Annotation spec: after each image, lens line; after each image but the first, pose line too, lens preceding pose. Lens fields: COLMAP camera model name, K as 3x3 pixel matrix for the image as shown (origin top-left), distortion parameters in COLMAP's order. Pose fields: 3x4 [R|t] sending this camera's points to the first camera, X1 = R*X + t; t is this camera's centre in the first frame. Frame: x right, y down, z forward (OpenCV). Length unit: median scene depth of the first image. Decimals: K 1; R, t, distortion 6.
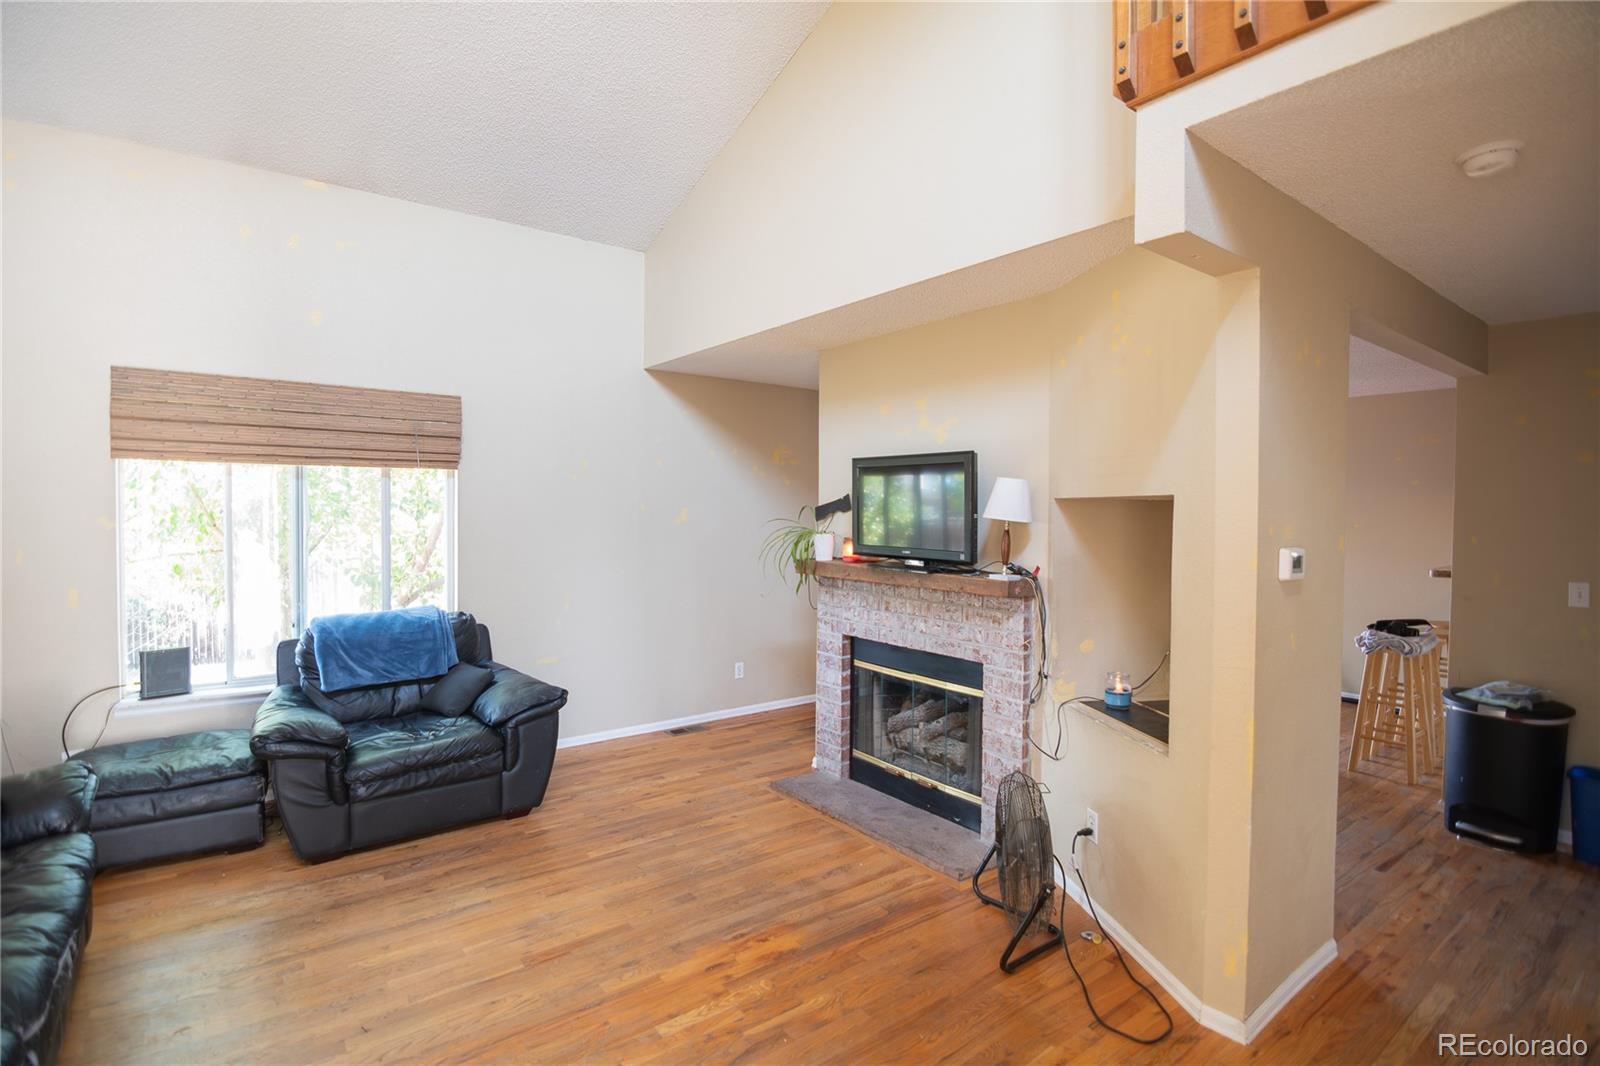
lens RADIAL K [[768.8, 0, 787.5], [0, 768.8, 529.3], [0, 0, 1]] dist [-0.007731, -0.007907]
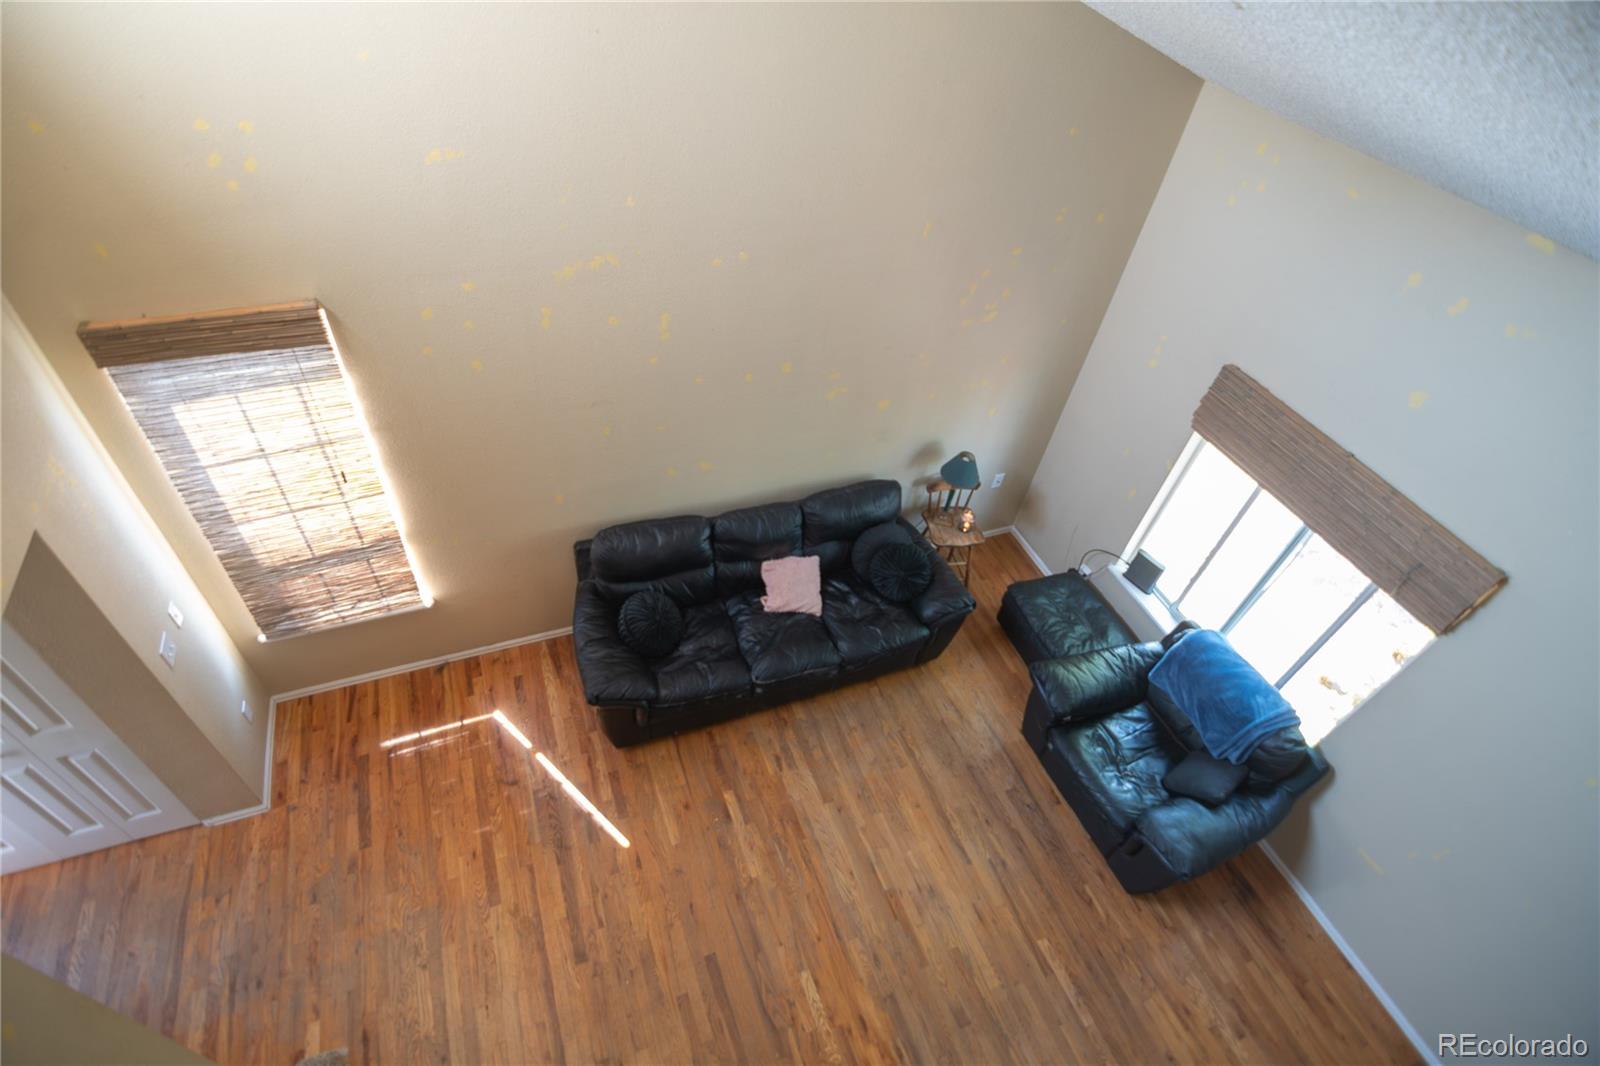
lens RADIAL K [[764.0, 0, 792.1], [0, 764.0, 529.4], [0, 0, 1]] dist [-0.001086, -0.012895]
pose [[-0.260546, 0.656620, -0.707790, 0.242702], [-0.128410, 0.703029, 0.699472, -0.750221], [0.956884, 0.273132, -0.098855, 0.552672]]
